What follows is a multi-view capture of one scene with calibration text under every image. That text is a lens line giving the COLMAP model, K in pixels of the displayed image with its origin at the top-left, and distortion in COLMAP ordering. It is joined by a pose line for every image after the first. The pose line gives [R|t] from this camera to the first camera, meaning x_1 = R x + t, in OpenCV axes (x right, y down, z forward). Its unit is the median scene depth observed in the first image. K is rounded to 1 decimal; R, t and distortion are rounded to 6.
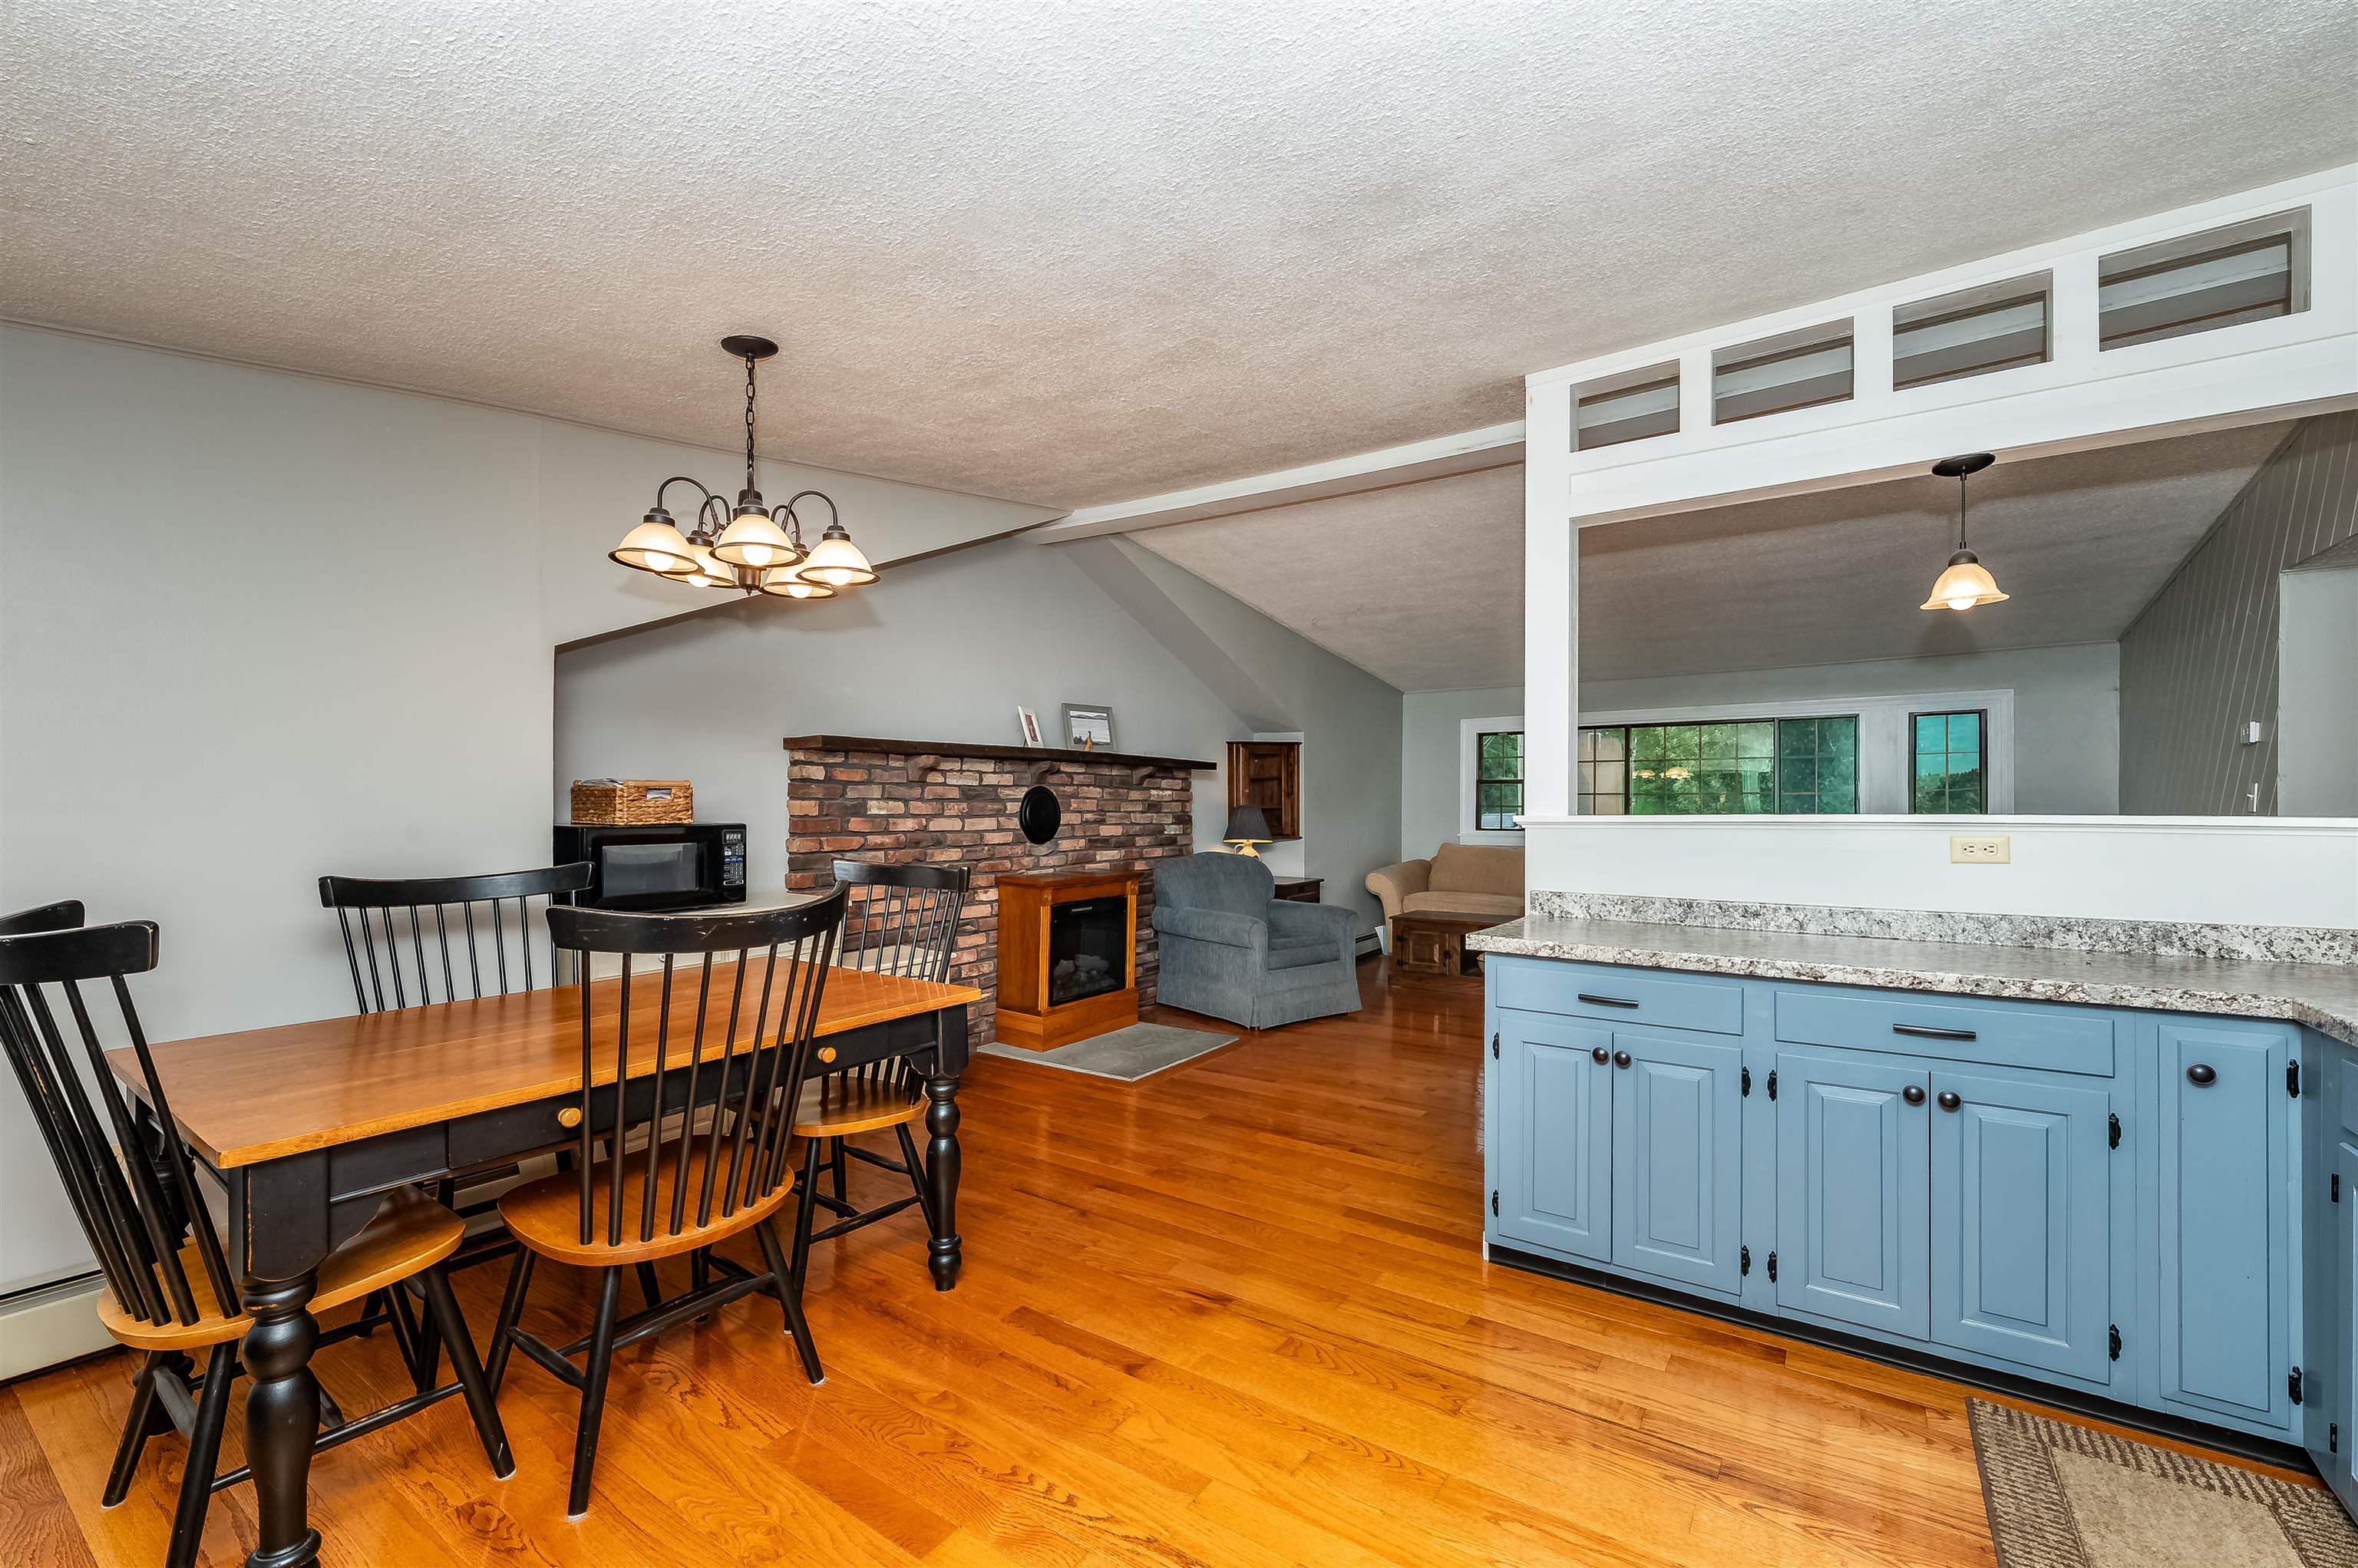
lens RADIAL K [[954.0, 0, 1168.5], [0, 954.0, 814.4], [0, 0, 1]] dist [-0.000226, 0.000078]
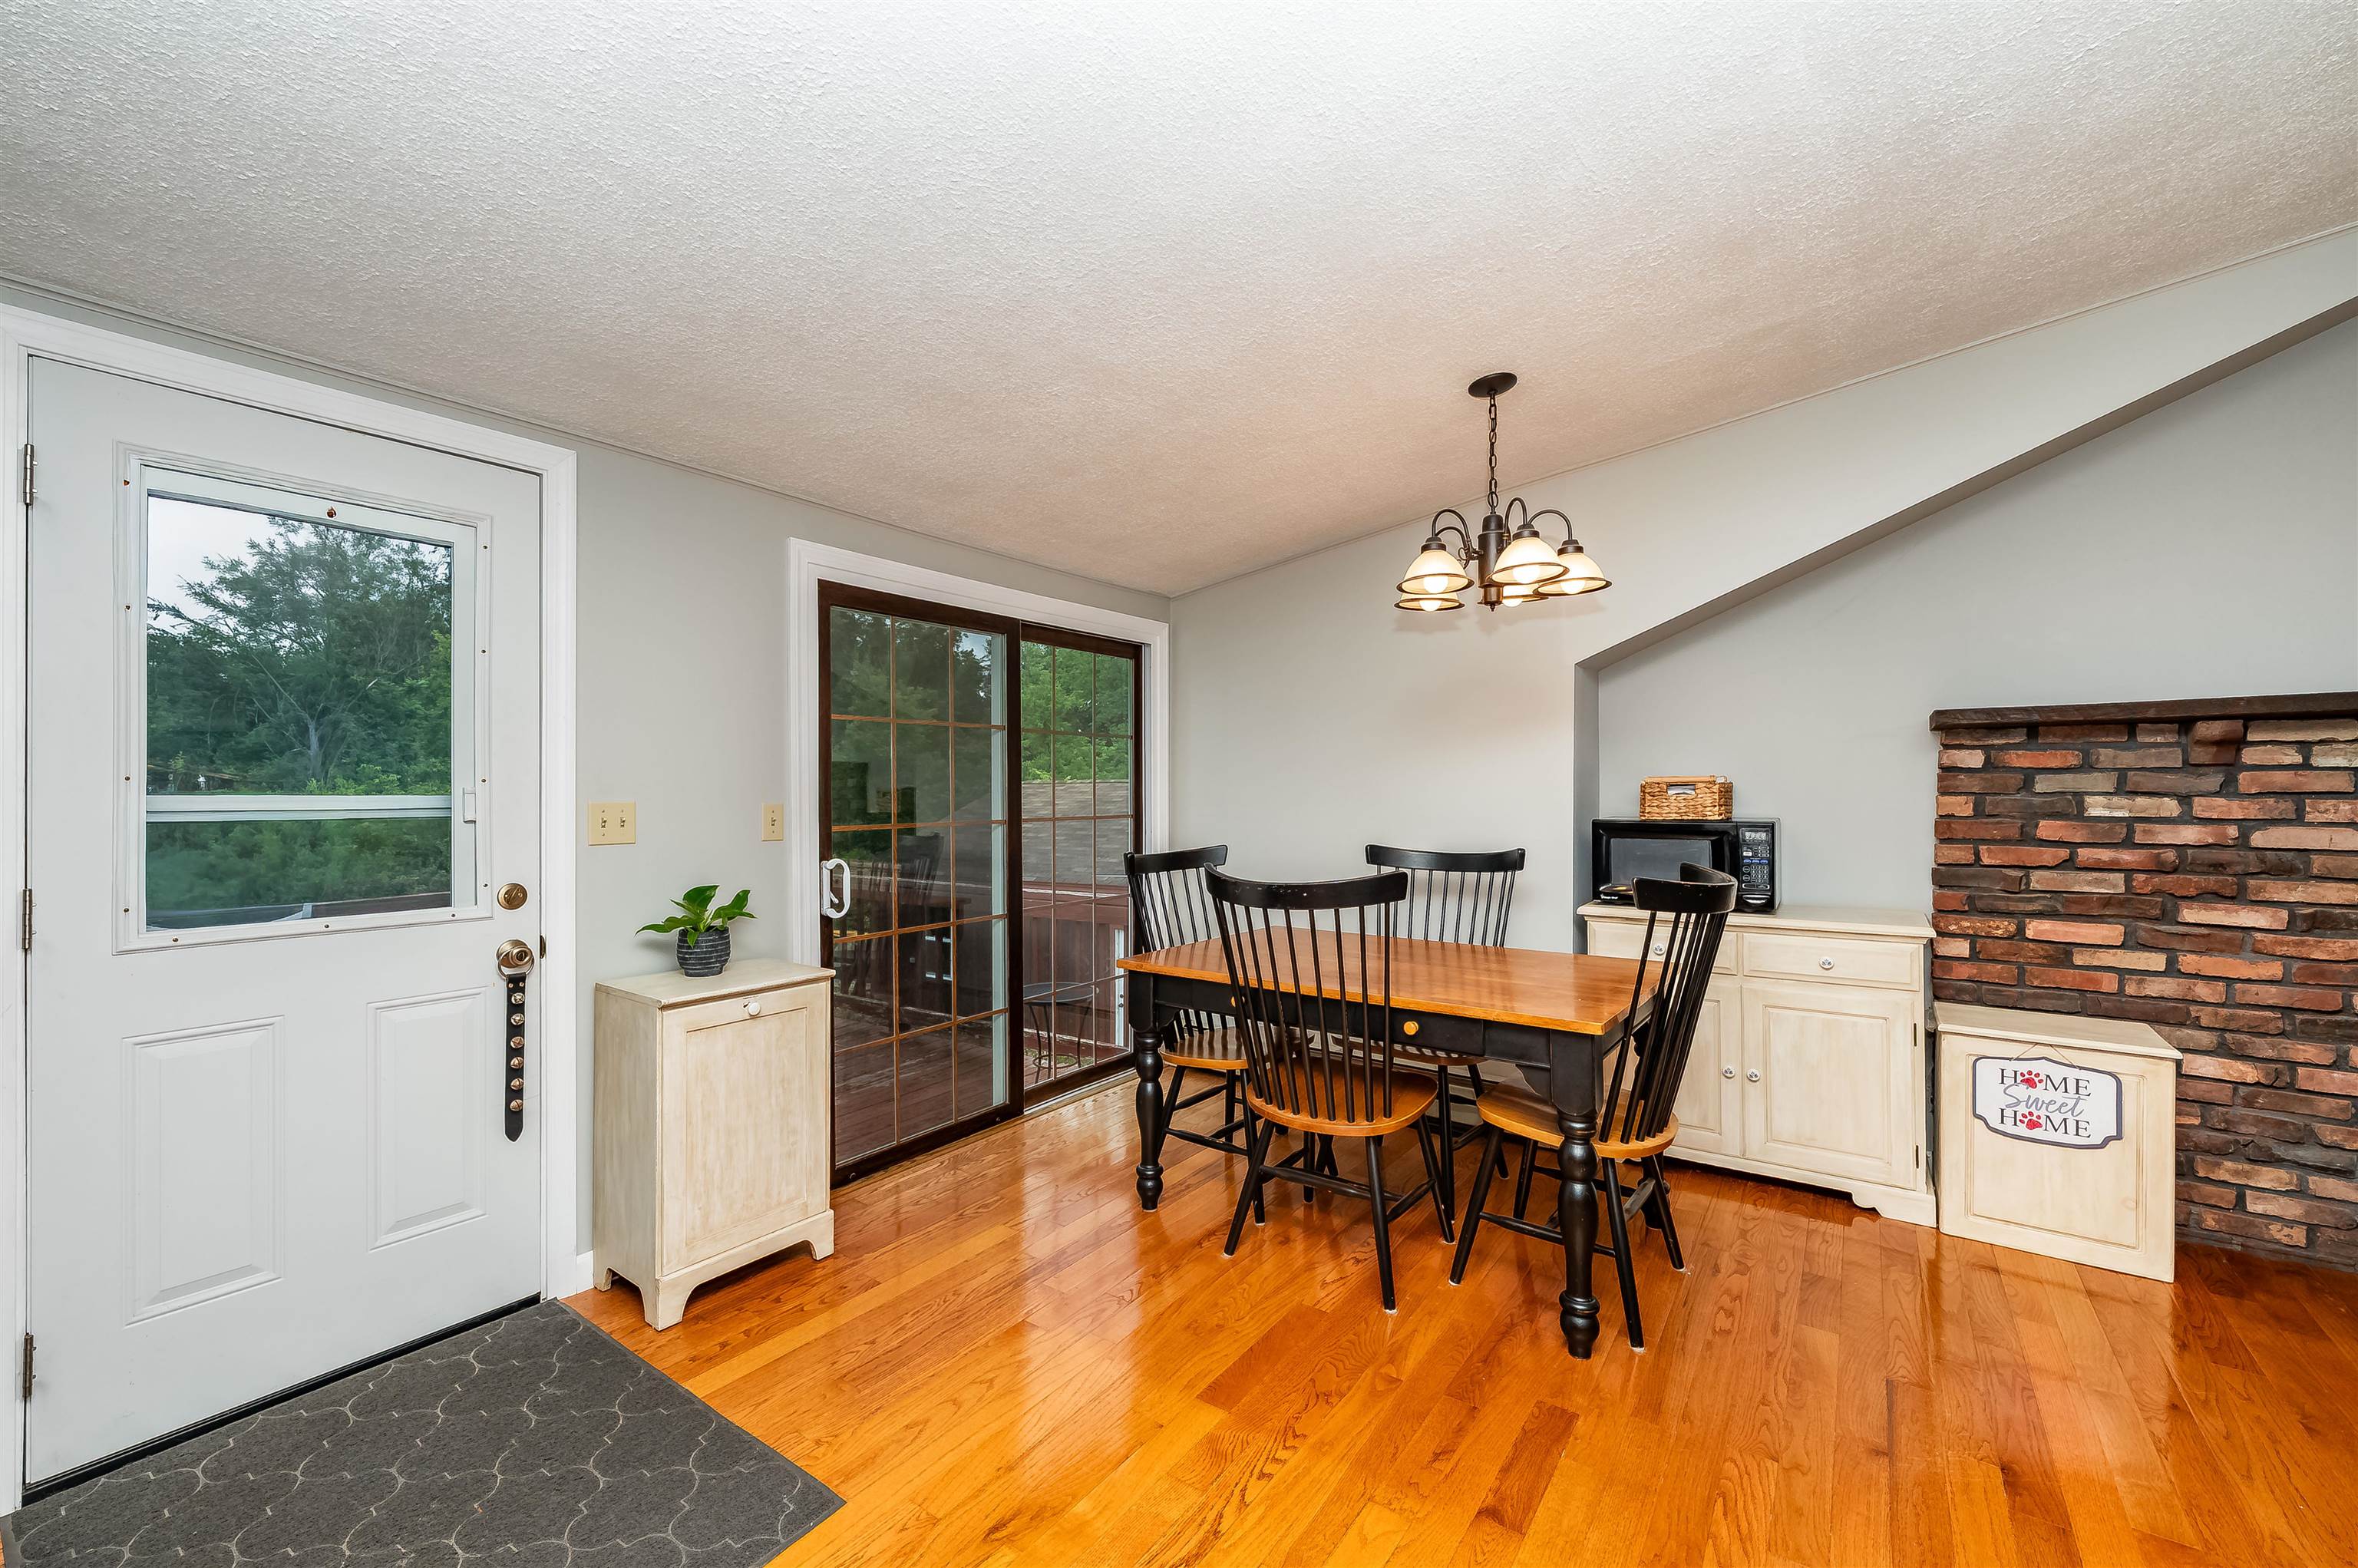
lens RADIAL K [[986.4, 0, 1179.0], [0, 986.4, 784.0], [0, 0, 1]] dist [0.000074, 0.000140]
pose [[-0.029563, -0.008494, -0.999527, 0.622211], [-0.011490, 0.999901, -0.008158, -0.015214], [0.999497, 0.011243, -0.029658, 0.590191]]
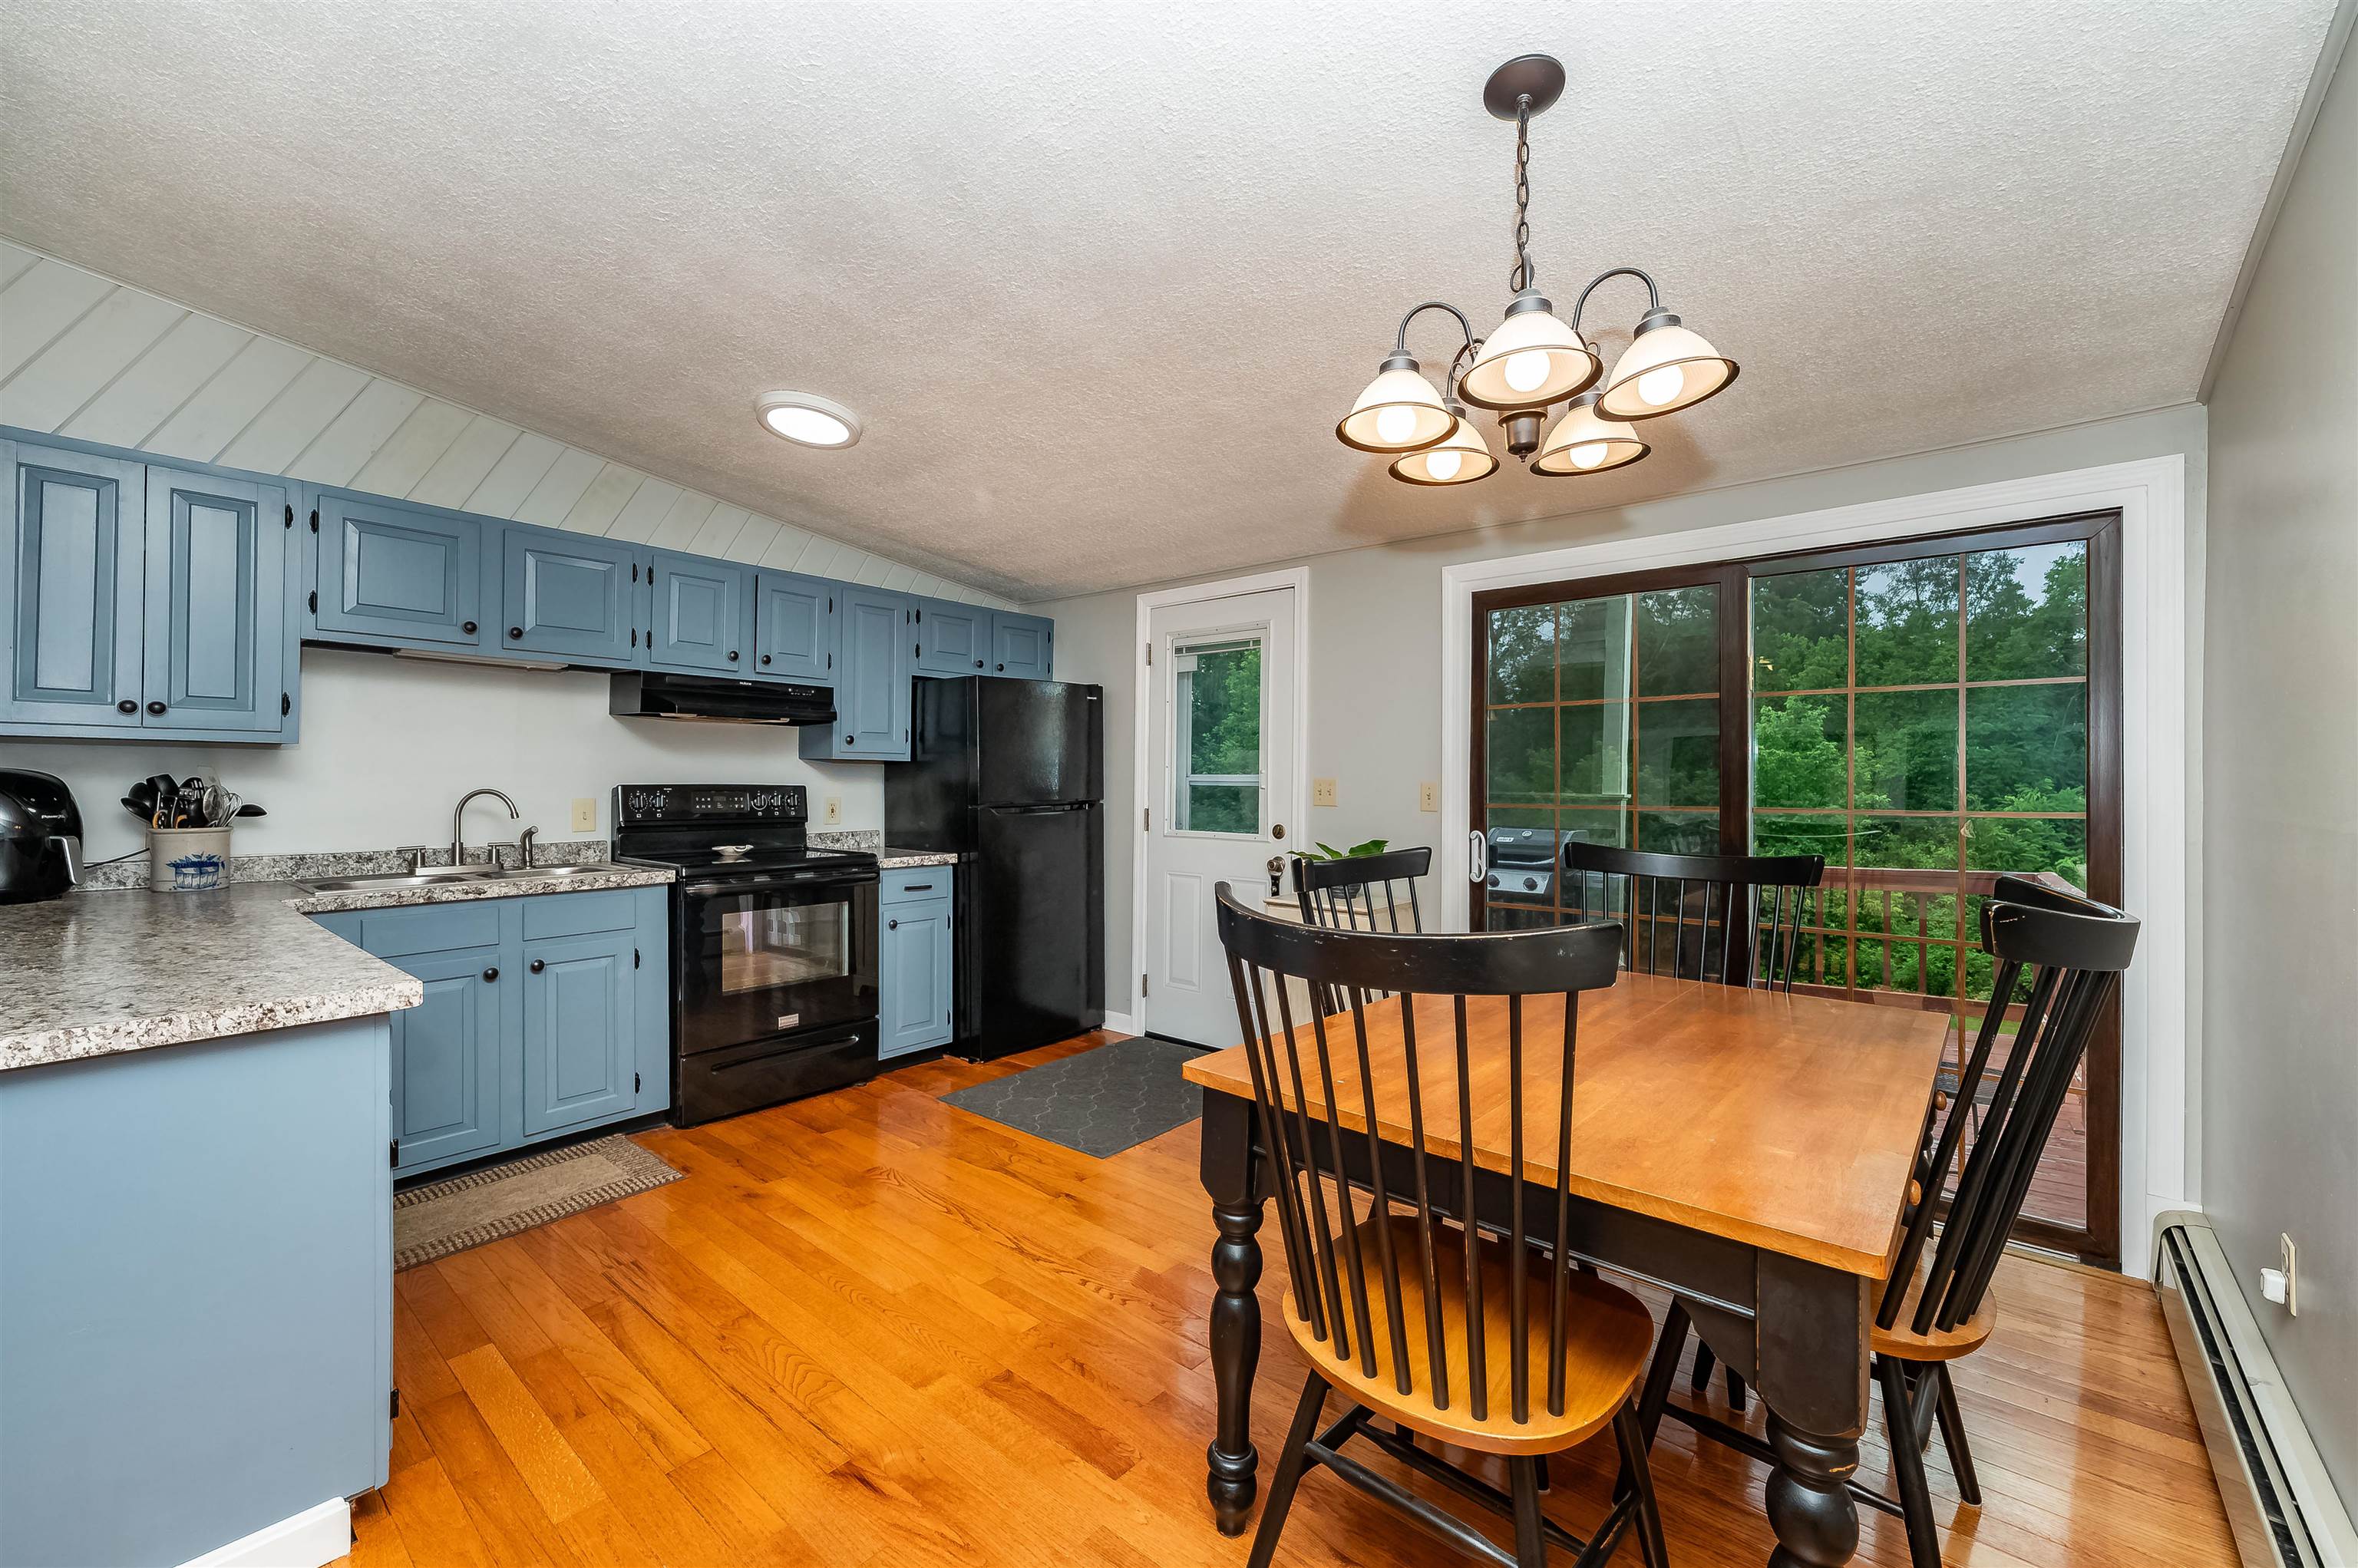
lens RADIAL K [[950.9, 0, 1179.0], [0, 950.9, 784.0], [0, 0, 1]] dist [-0.000679, 0.000026]
pose [[-0.993682, -0.011845, 0.111606, -0.239802], [-0.010542, 0.999869, 0.012259, -0.008182], [-0.111737, 0.011005, -0.993677, 1.478566]]
